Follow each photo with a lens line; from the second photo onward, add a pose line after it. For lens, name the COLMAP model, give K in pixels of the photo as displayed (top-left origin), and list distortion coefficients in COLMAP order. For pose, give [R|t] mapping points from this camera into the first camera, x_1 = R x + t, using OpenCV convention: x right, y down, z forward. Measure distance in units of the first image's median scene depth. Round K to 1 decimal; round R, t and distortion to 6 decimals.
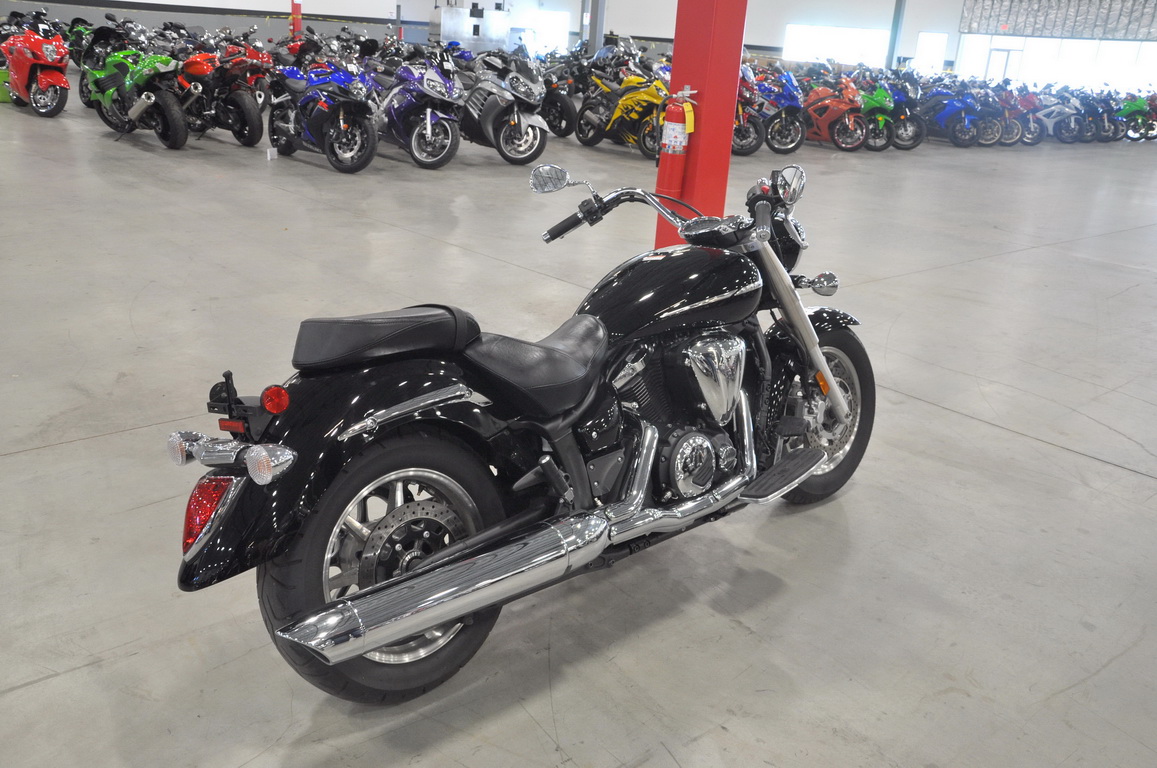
lens RADIAL K [[1003.9, 0, 573.3], [0, 1003.9, 386.3], [0, 0, 1]] dist [-0.134332, 0.202621]
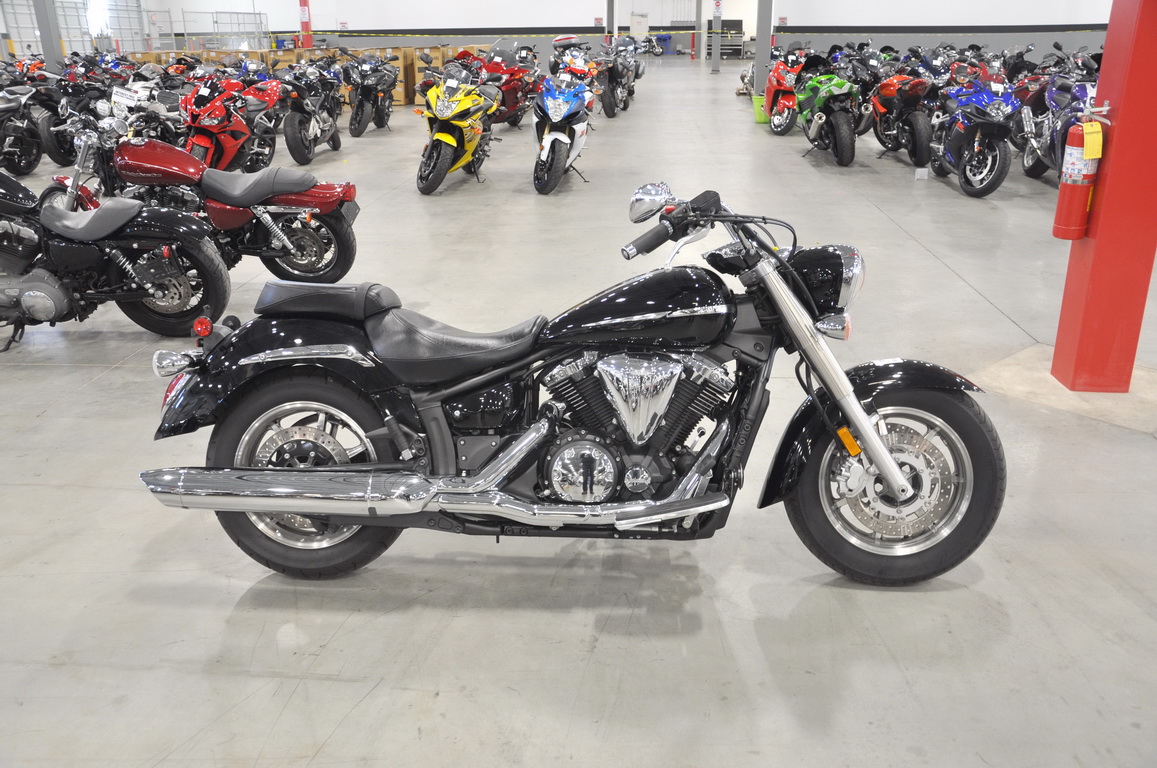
lens RADIAL K [[1003.9, 0, 573.3], [0, 1003.9, 386.3], [0, 0, 1]] dist [-0.134332, 0.202621]
pose [[0.685592, 0.176725, -0.706209, 0.205026], [-0.190563, 0.979828, 0.060198, -0.016989], [0.702602, 0.093306, 0.705439, 0.064699]]
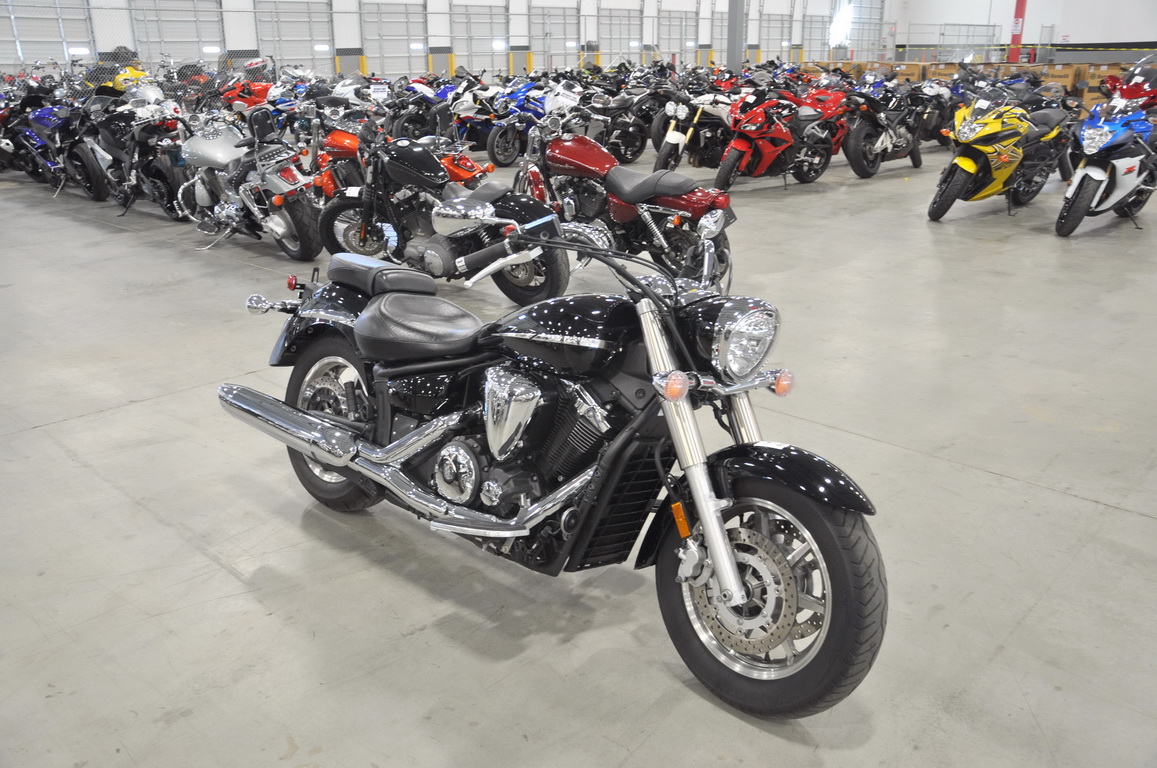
lens RADIAL K [[1003.9, 0, 573.3], [0, 1003.9, 386.3], [0, 0, 1]] dist [-0.134332, 0.202621]
pose [[0.055184, 0.258132, -0.964532, 0.282971], [-0.322506, 0.918834, 0.227450, -0.072211], [0.944958, 0.298516, 0.133954, 0.236902]]
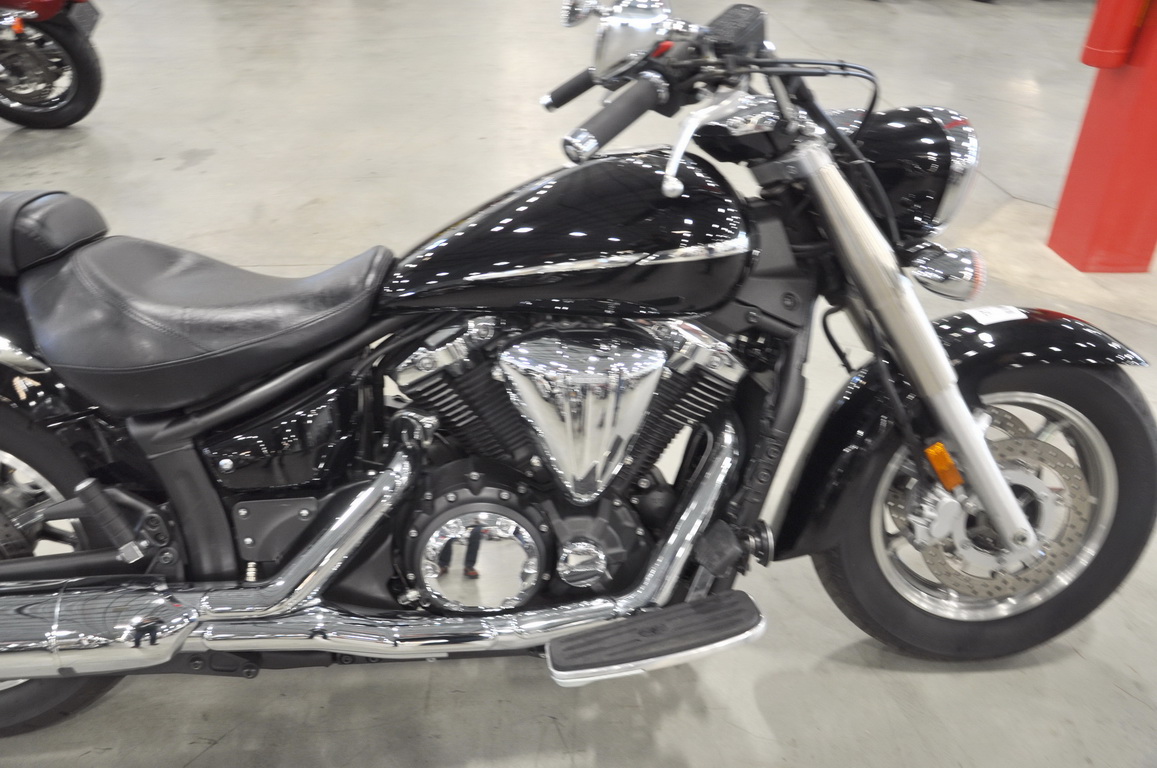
lens RADIAL K [[1015.5, 0, 573.8], [0, 1015.5, 387.8], [0, 0, 1]] dist [-0.154942, 0.222375]
pose [[0.797262, 0.268971, -0.540396, 0.107475], [-0.177746, 0.960154, 0.215663, -0.034328], [0.576871, -0.075886, 0.813303, 0.147143]]
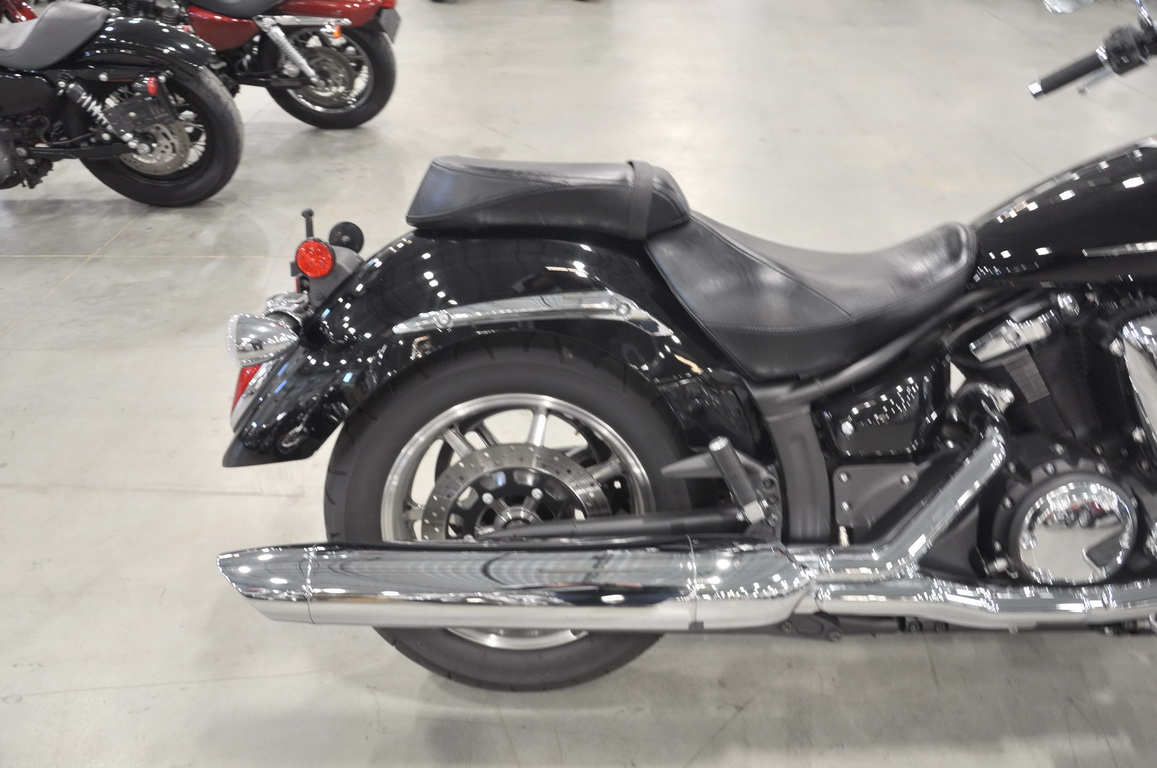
lens RADIAL K [[1013.8, 0, 578.5], [0, 1013.8, 384.0], [0, 0, 1]] dist [-0.145259, 0.218788]
pose [[0.719588, 0.280540, -0.635209, 0.061625], [-0.178414, 0.958743, 0.221315, -0.017667], [0.671090, -0.045925, 0.739952, 0.103973]]
